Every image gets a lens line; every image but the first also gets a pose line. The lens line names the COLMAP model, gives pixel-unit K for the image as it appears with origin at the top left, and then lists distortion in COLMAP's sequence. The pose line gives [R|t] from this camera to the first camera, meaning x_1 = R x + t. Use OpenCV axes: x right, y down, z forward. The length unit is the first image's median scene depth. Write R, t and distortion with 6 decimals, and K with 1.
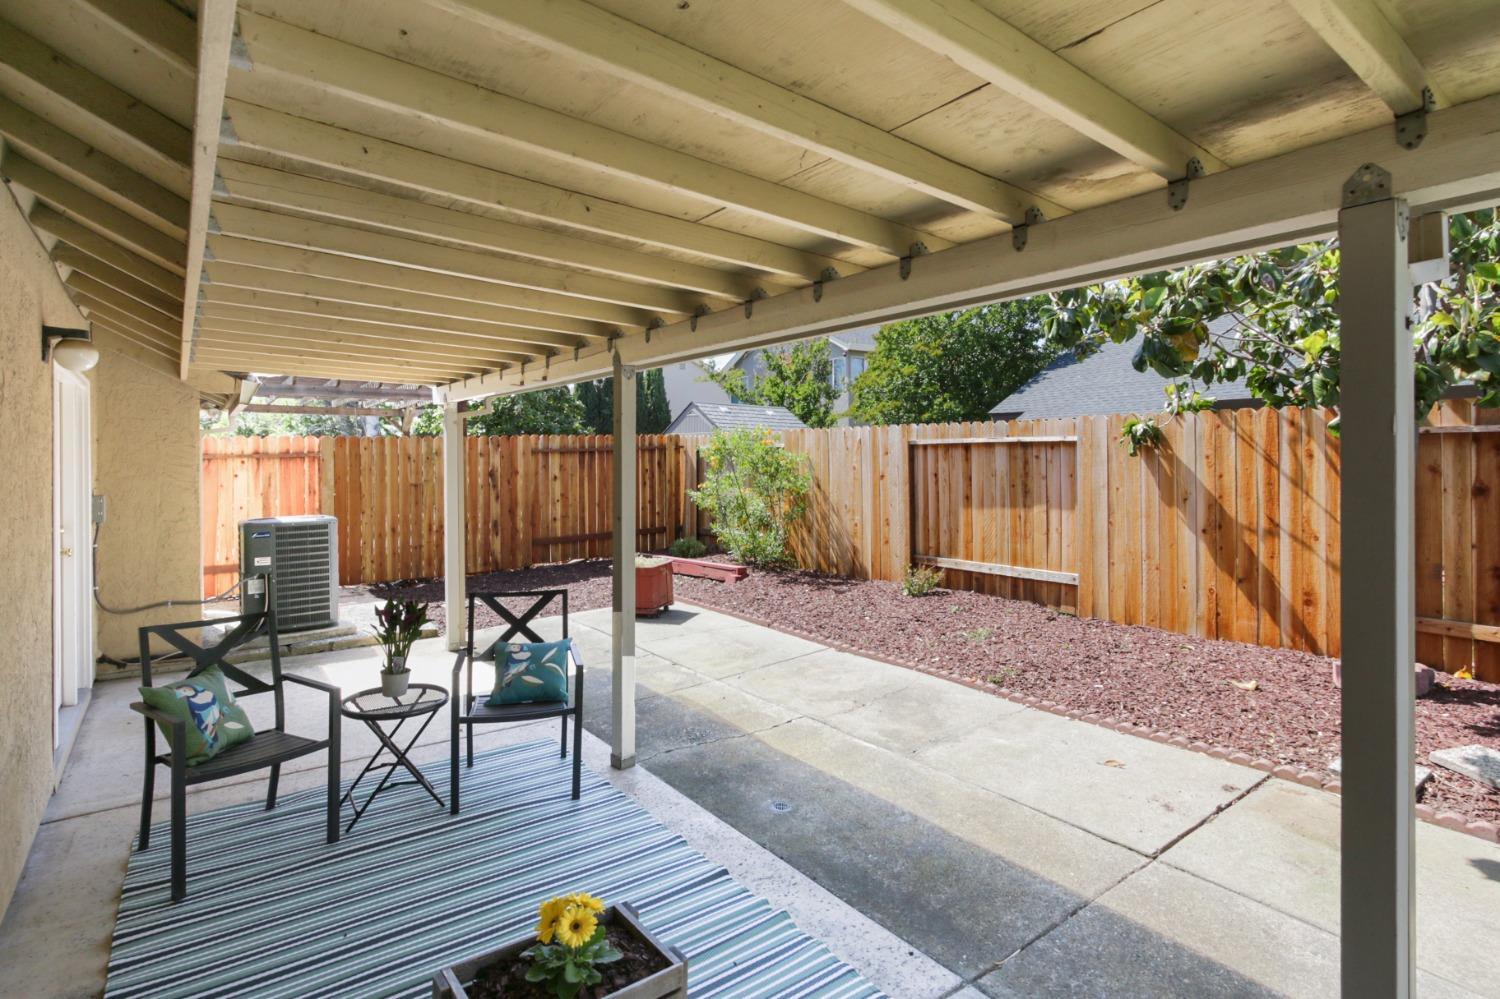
lens RADIAL K [[750.8, 0, 748.9], [0, 750.8, 477.4], [0, 0, 1]] dist [-0.004216, -0.000198]
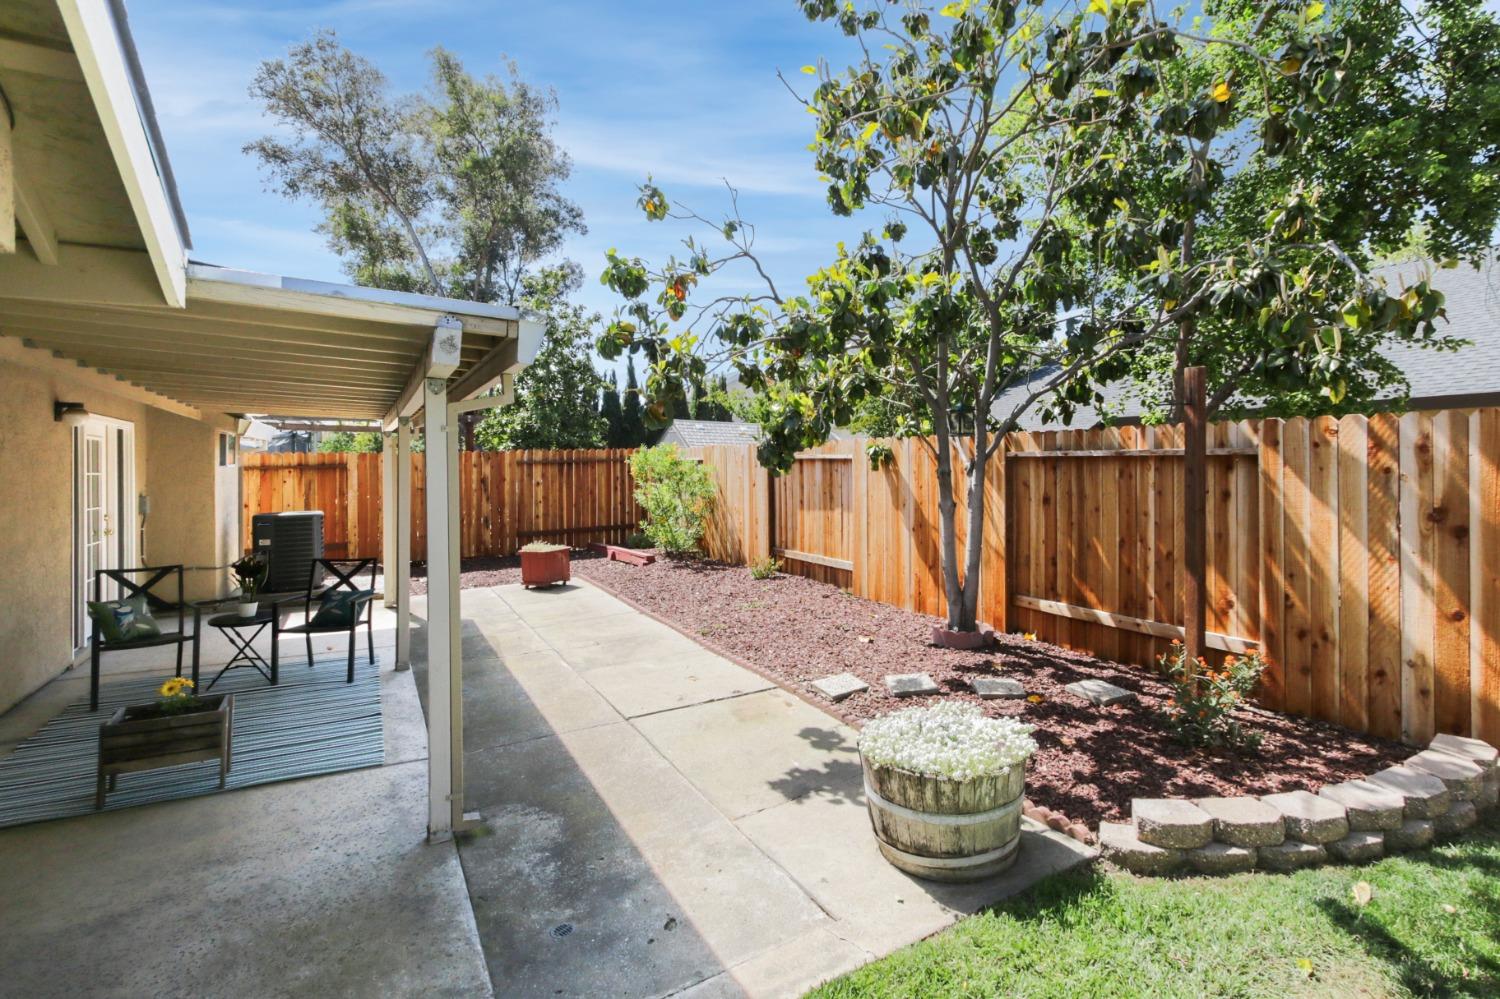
lens RADIAL K [[700.6, 0, 753.4], [0, 700.6, 482.2], [0, 0, 1]] dist [0.003575, 0.000713]
pose [[0.991956, 0.004410, -0.126506, 0.362945], [-0.004240, 0.999990, 0.001619, -0.007869], [0.126512, -0.001070, 0.991964, -0.179574]]
